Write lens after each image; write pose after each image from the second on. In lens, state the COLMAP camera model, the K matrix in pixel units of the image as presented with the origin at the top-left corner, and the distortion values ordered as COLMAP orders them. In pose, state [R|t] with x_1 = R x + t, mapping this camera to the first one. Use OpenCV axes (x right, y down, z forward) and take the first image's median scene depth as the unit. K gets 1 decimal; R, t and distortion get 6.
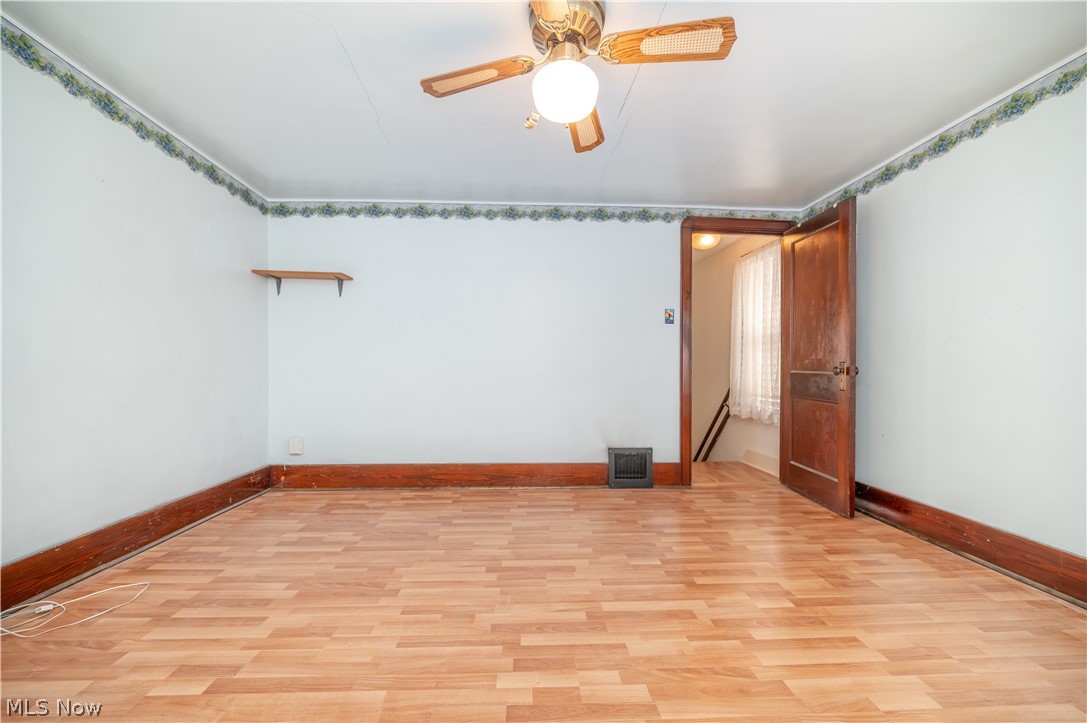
lens RADIAL K [[444.1, 0, 541.8], [0, 444.1, 357.1], [0, 0, 1]] dist [-0.000289, -0.000160]
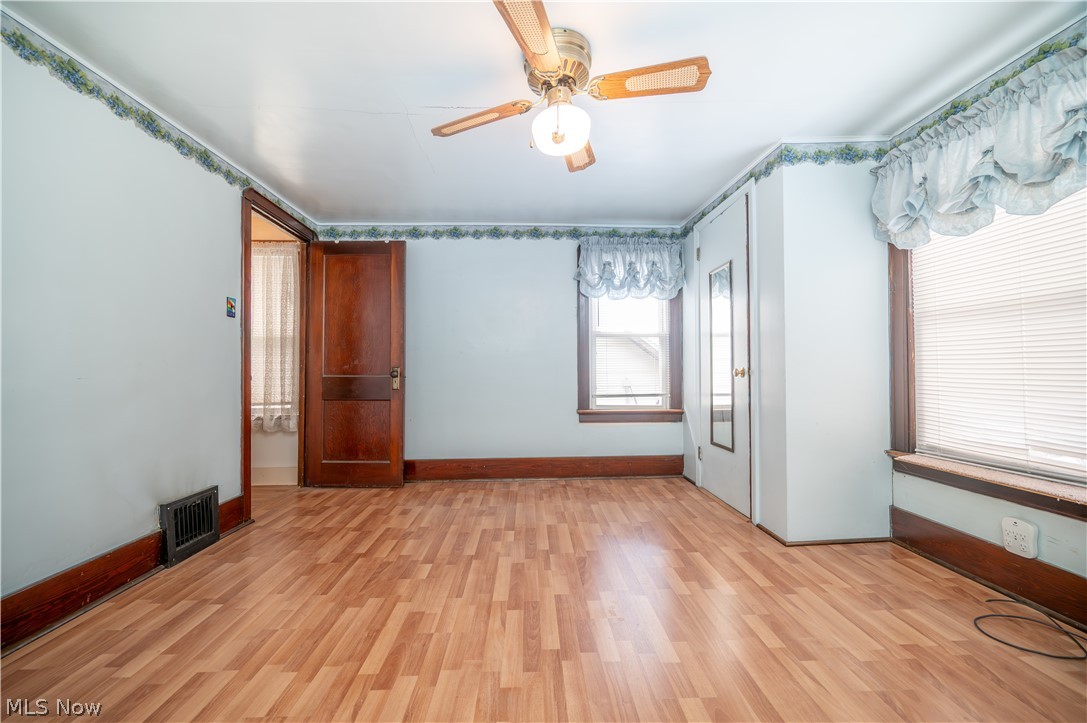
lens RADIAL K [[433.2, 0, 548.4], [0, 433.2, 362.1], [0, 0, 1]] dist [0.000075, -0.000091]
pose [[-0.002097, 0.008314, 0.999963, -0.588918], [-0.013898, 0.999869, -0.008342, 0.000694], [-0.999901, -0.013915, -0.001981, 0.585875]]
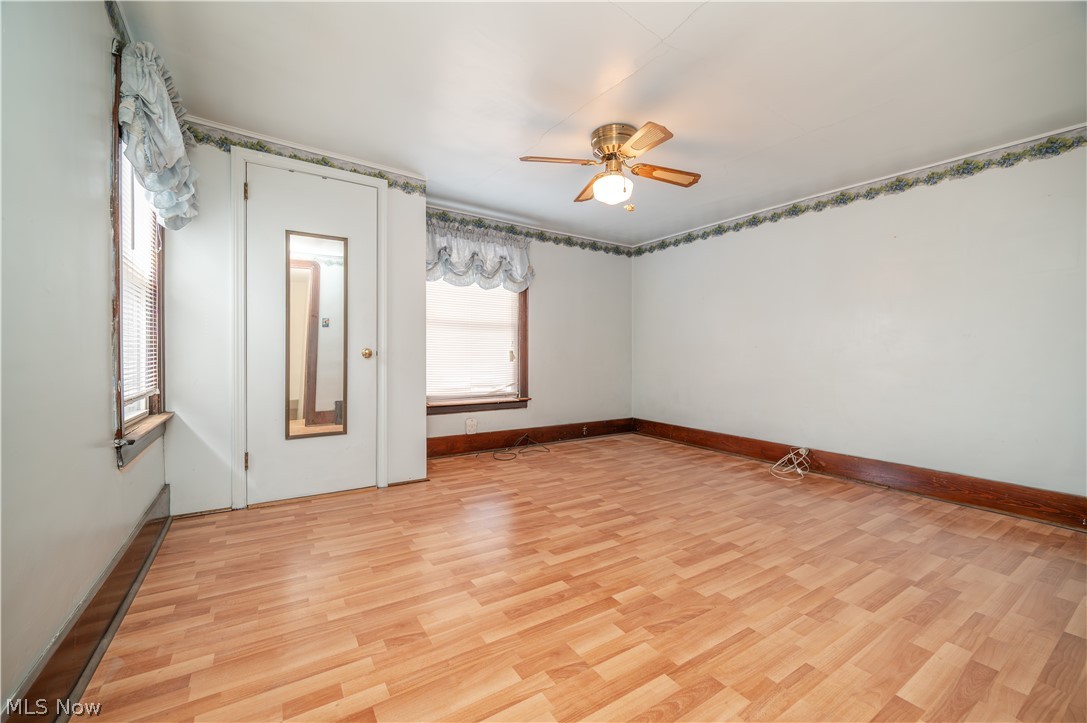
lens RADIAL K [[423.0, 0, 544.1], [0, 423.0, 359.9], [0, 0, 1]] dist [-0.000103, 0.000044]
pose [[-0.863785, -0.011184, -0.503736, 0.605608], [-0.004181, 0.999878, -0.015031, 0.041990], [0.503843, -0.010878, -0.863727, 1.270327]]
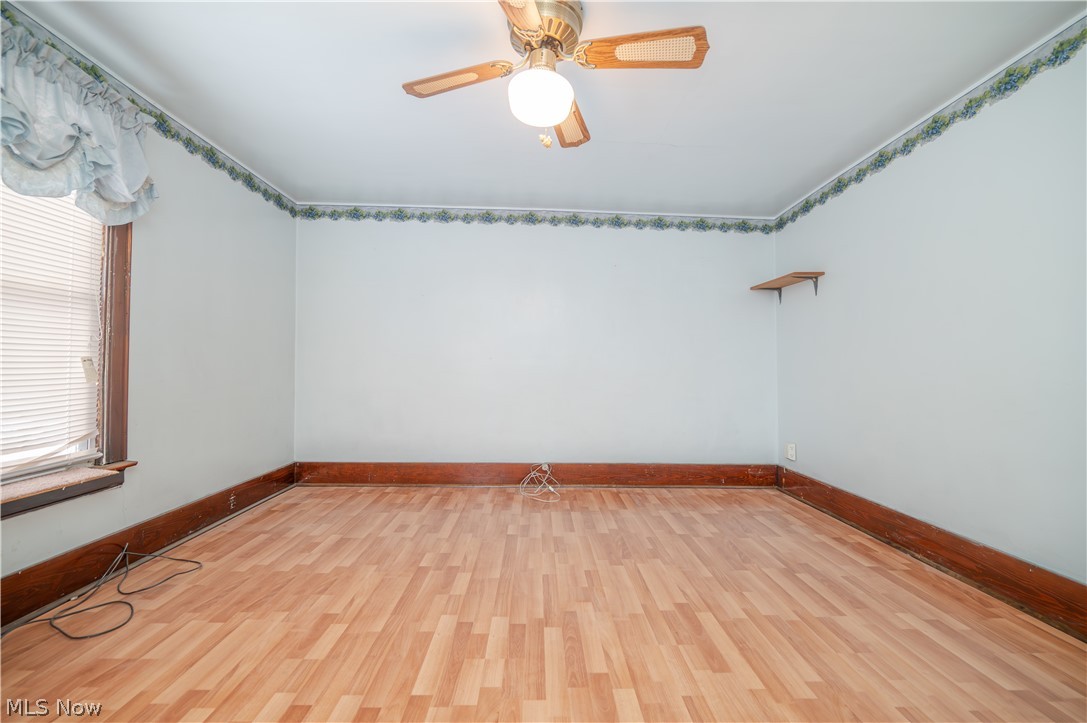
lens RADIAL K [[444.1, 0, 541.8], [0, 444.1, 357.1], [0, 0, 1]] dist [-0.000289, -0.000160]
pose [[-0.030052, -0.033925, -0.998972, 0.593729], [0.013809, 0.999314, -0.034352, 0.017214], [0.999453, -0.014827, -0.029562, 0.584687]]
